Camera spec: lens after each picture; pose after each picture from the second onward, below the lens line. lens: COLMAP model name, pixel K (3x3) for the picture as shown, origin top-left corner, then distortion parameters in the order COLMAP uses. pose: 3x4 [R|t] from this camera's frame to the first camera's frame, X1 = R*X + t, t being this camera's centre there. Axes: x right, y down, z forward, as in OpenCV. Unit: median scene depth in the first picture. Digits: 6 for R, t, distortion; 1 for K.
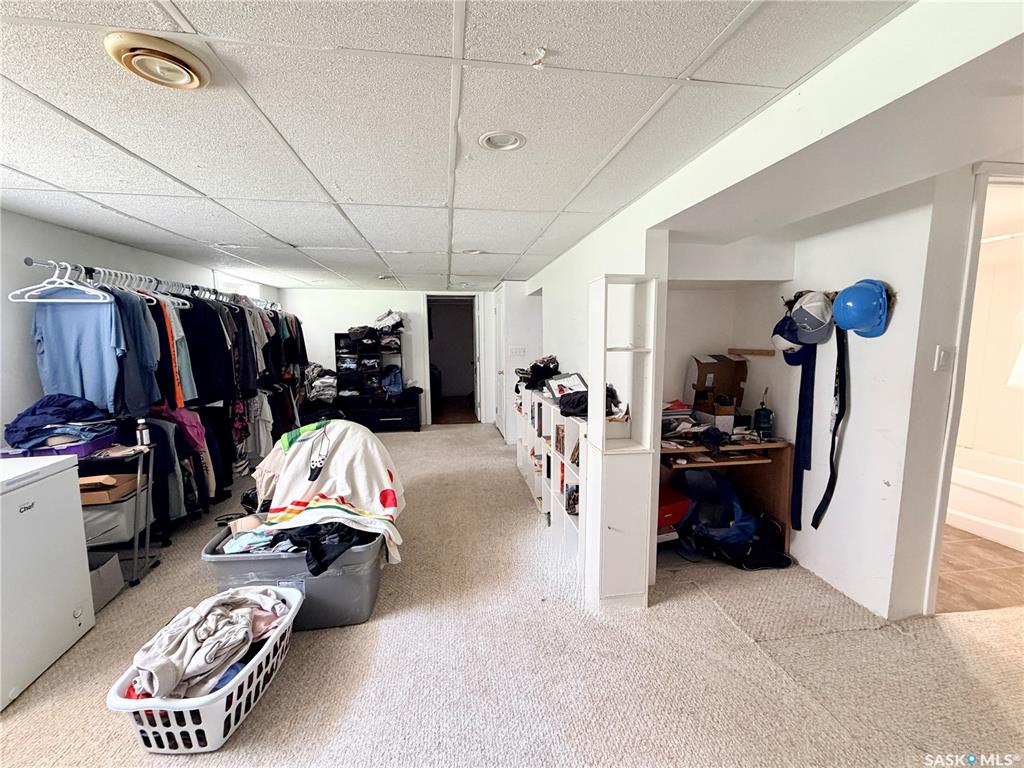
lens RADIAL K [[408.8, 0, 512.0], [0, 408.8, 384.0], [0, 0, 1]] dist [0.000088, -0.000156]
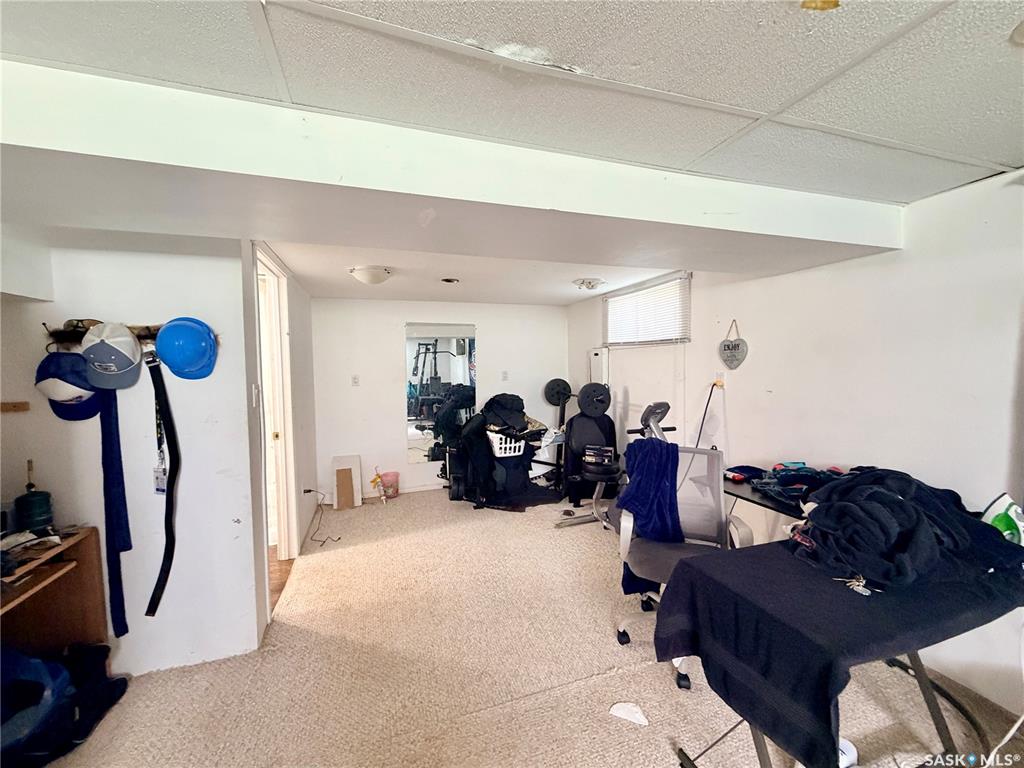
lens RADIAL K [[408.8, 0, 512.0], [0, 408.8, 384.0], [0, 0, 1]] dist [0.000088, -0.000156]
pose [[-0.160146, -0.043164, 0.986149, -0.145556], [0.132328, 0.989087, 0.064782, -0.056181], [-0.978183, 0.140870, -0.152686, 0.367004]]
